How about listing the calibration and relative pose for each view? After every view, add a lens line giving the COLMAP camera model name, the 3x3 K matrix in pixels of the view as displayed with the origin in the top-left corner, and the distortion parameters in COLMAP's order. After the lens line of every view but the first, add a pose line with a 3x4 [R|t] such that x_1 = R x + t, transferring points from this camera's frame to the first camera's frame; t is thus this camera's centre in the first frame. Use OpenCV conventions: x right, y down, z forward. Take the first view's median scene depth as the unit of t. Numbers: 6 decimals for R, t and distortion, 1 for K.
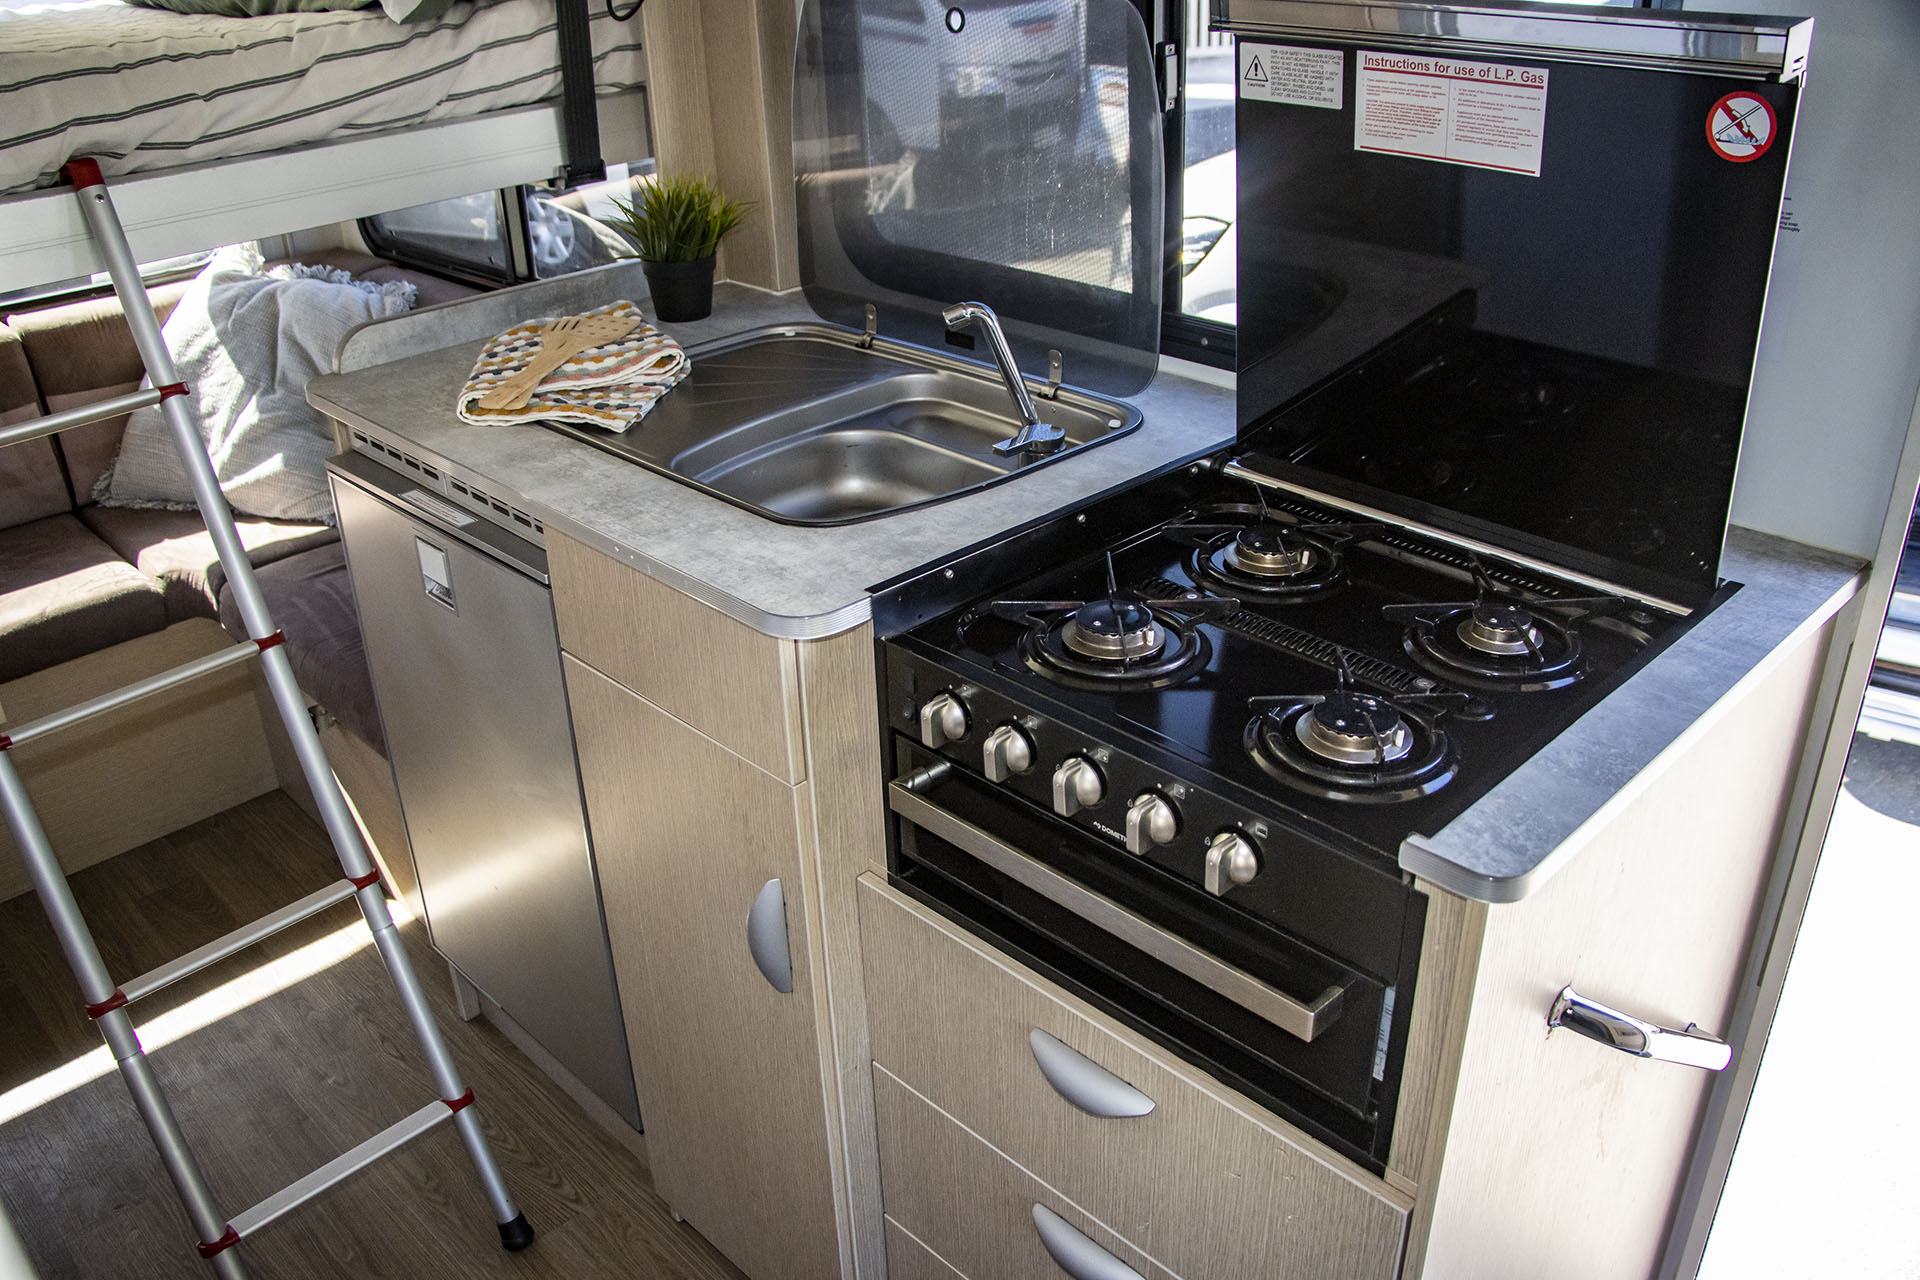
lens RADIAL K [[1612.7, 0, 960.0], [0, 1612.7, 640.0], [0, 0, 1]] dist [-0.177912, 0.165457]
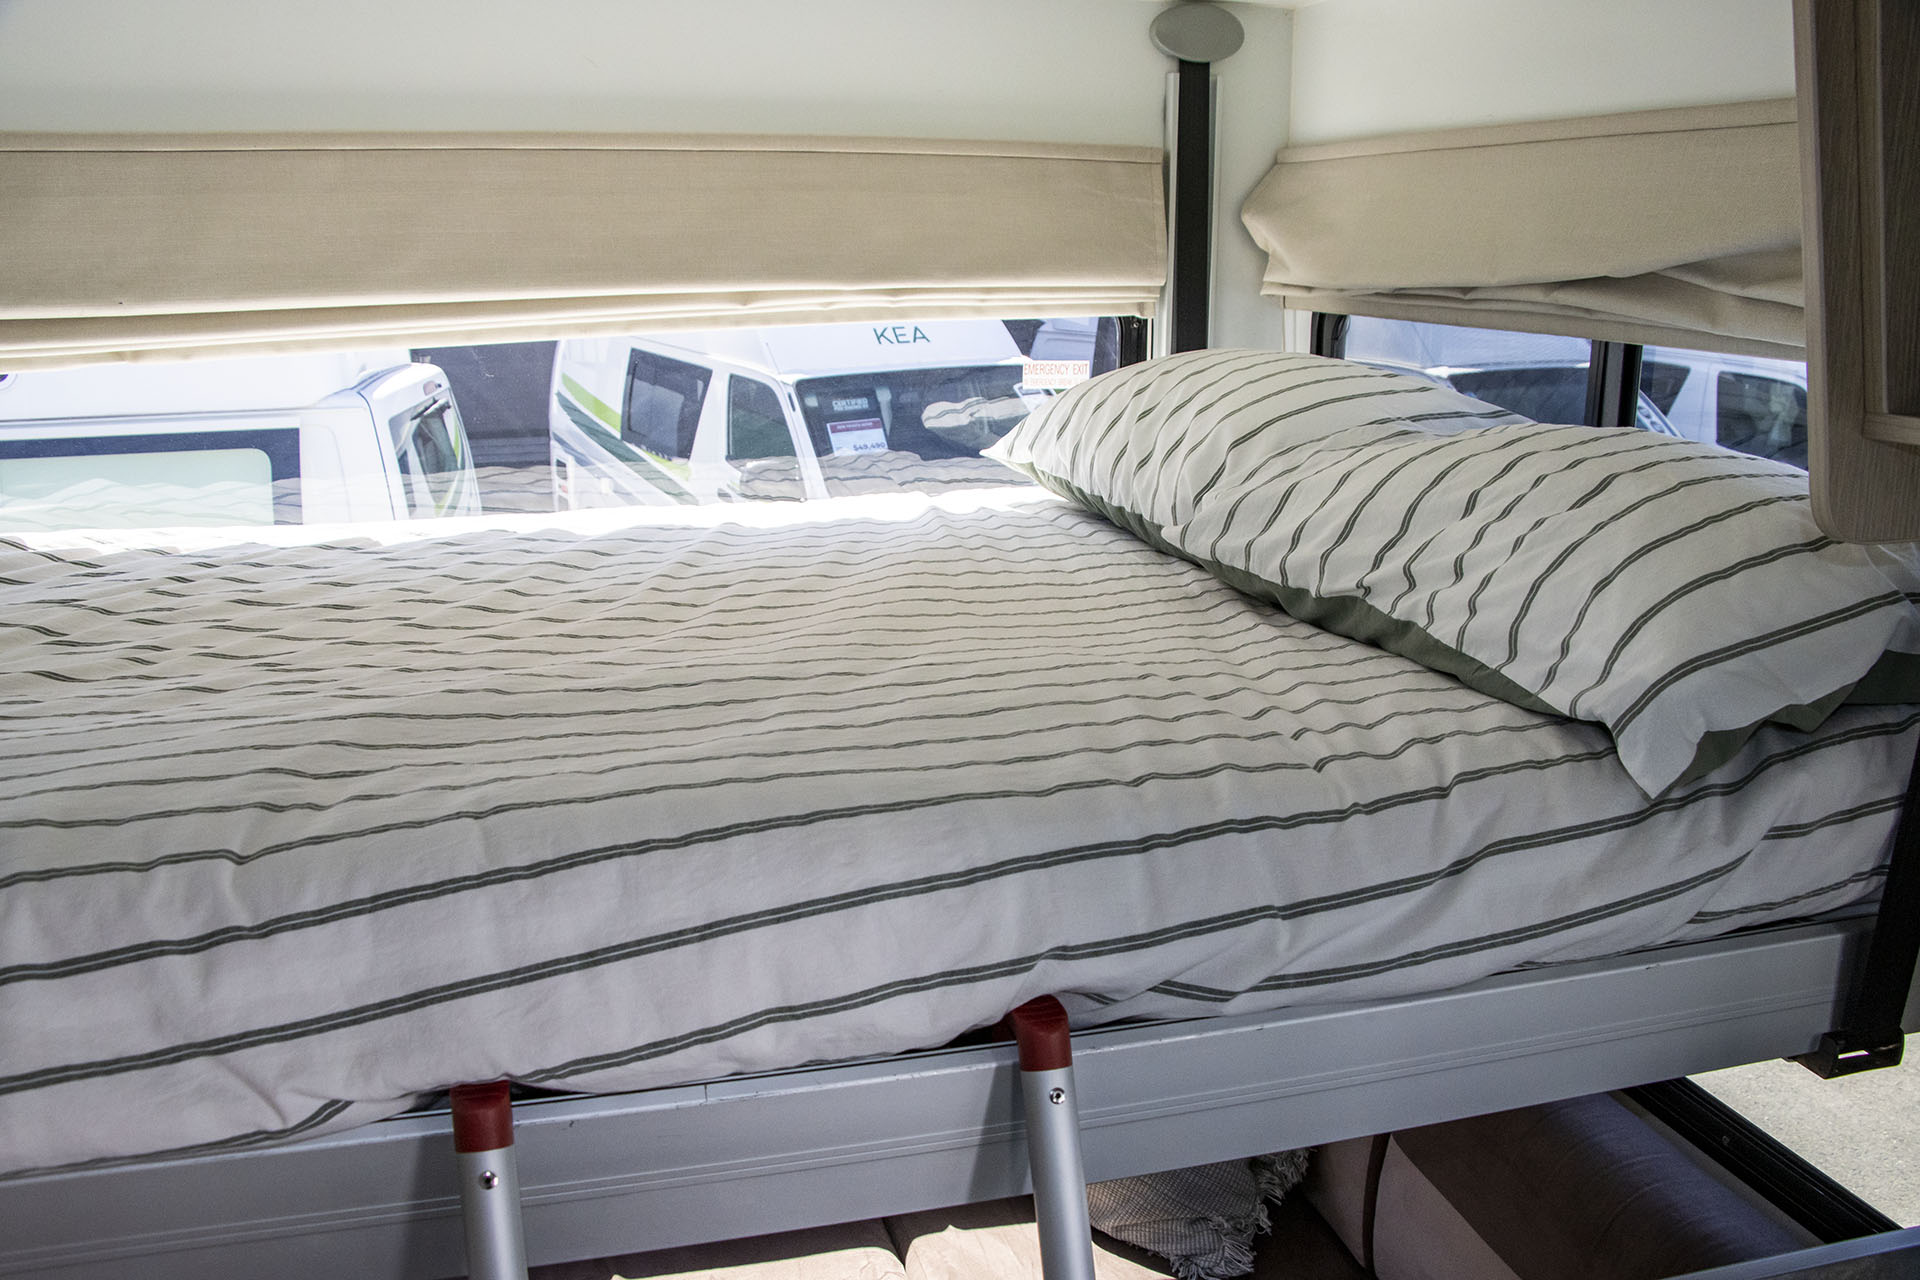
lens RADIAL K [[1644.6, 0, 962.3], [0, 1644.6, 672.5], [0, 0, 1]] dist [-0.184383, 0.163852]
pose [[0.885008, 0.162670, -0.436234, -0.317084], [-0.248494, 0.957395, -0.147122, -0.282099], [0.393716, 0.238606, 0.887725, 0.403740]]
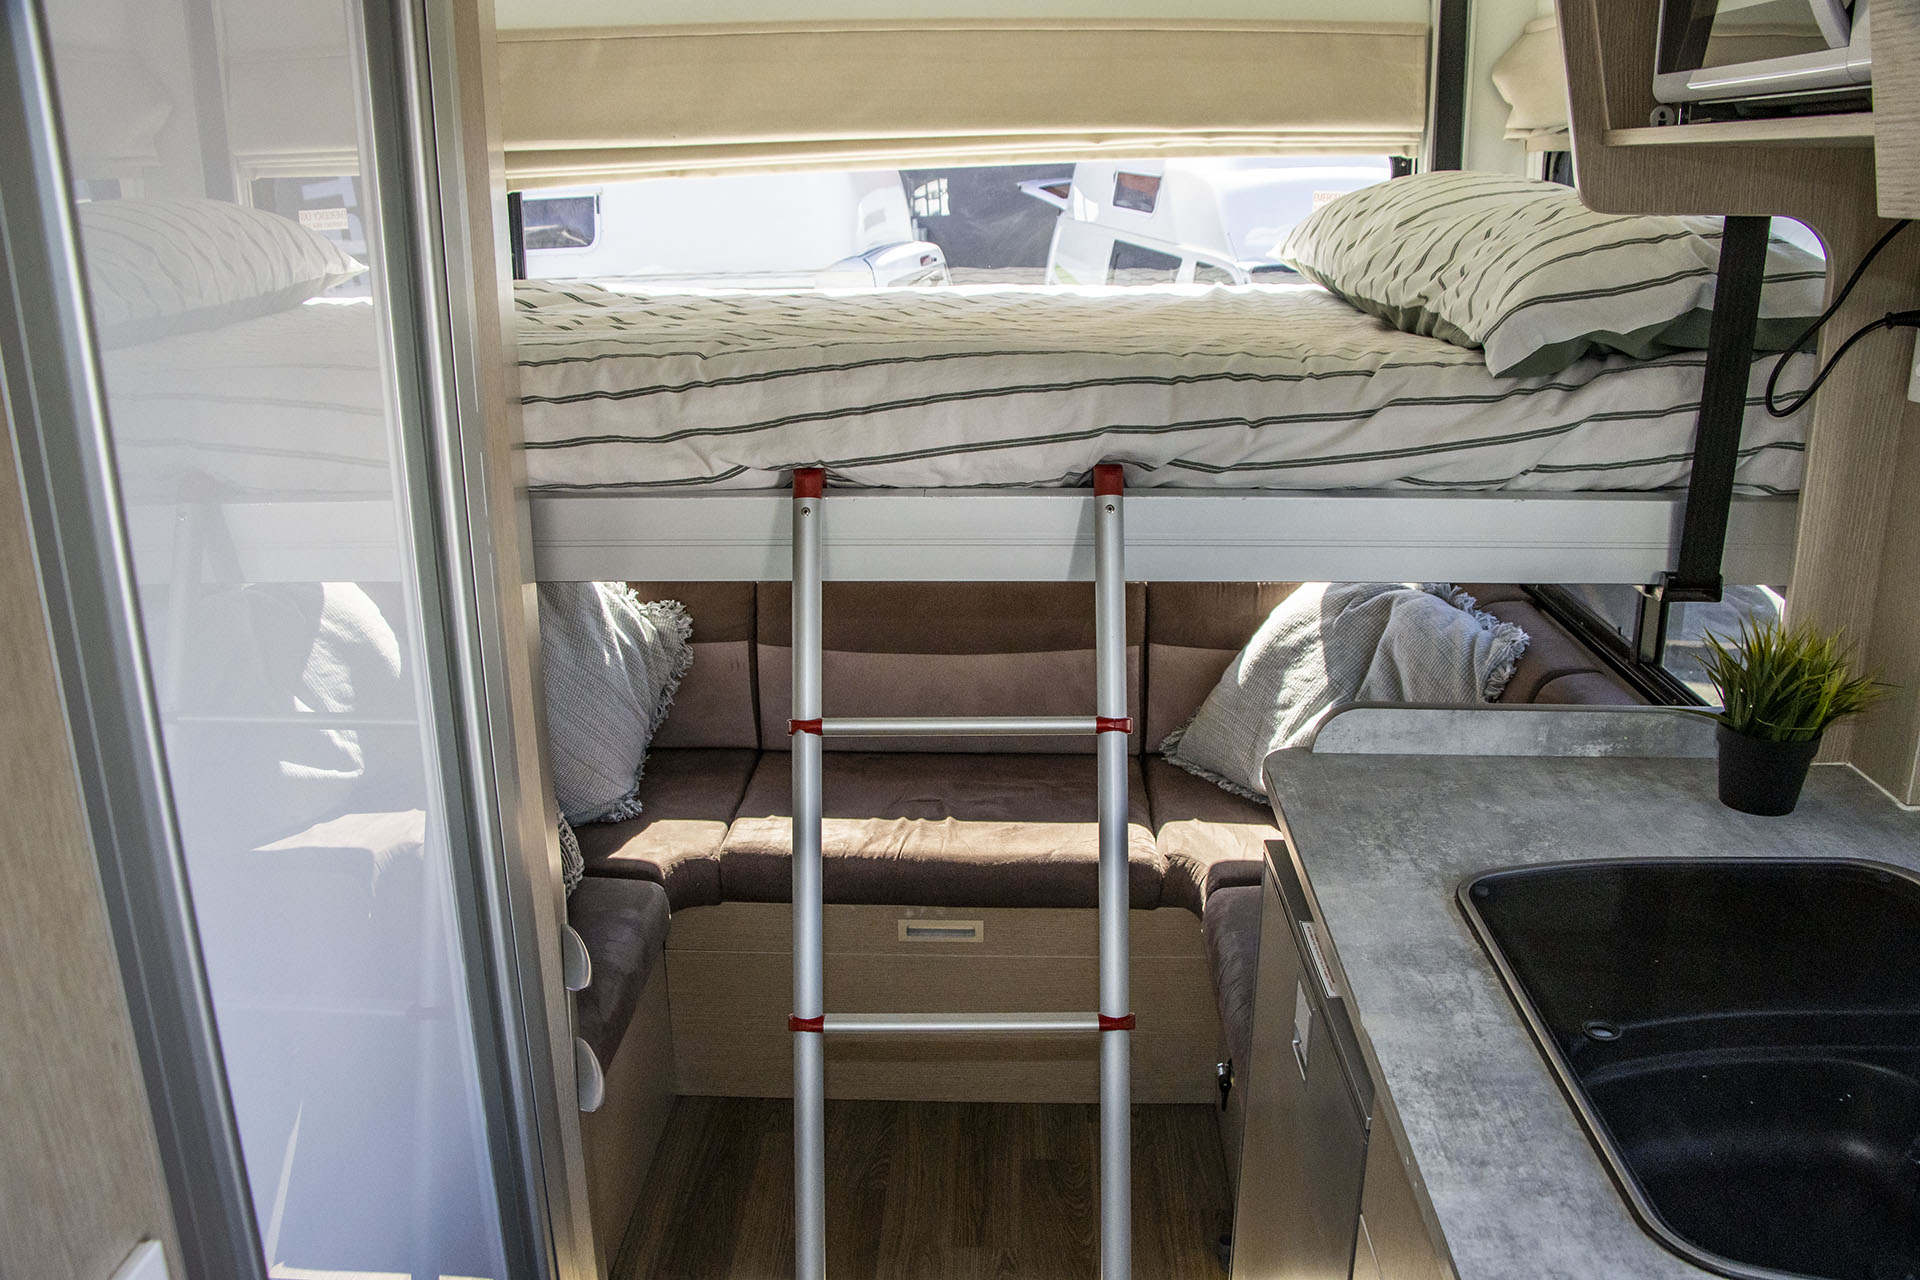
lens RADIAL K [[1612.7, 0, 960.0], [0, 1612.7, 640.0], [0, 0, 1]] dist [-0.177912, 0.165457]
pose [[0.699337, 0.239262, -0.673559, 0.042653], [-0.343842, 0.938732, -0.023545, -0.134095], [0.626658, 0.248064, 0.738758, 0.208084]]
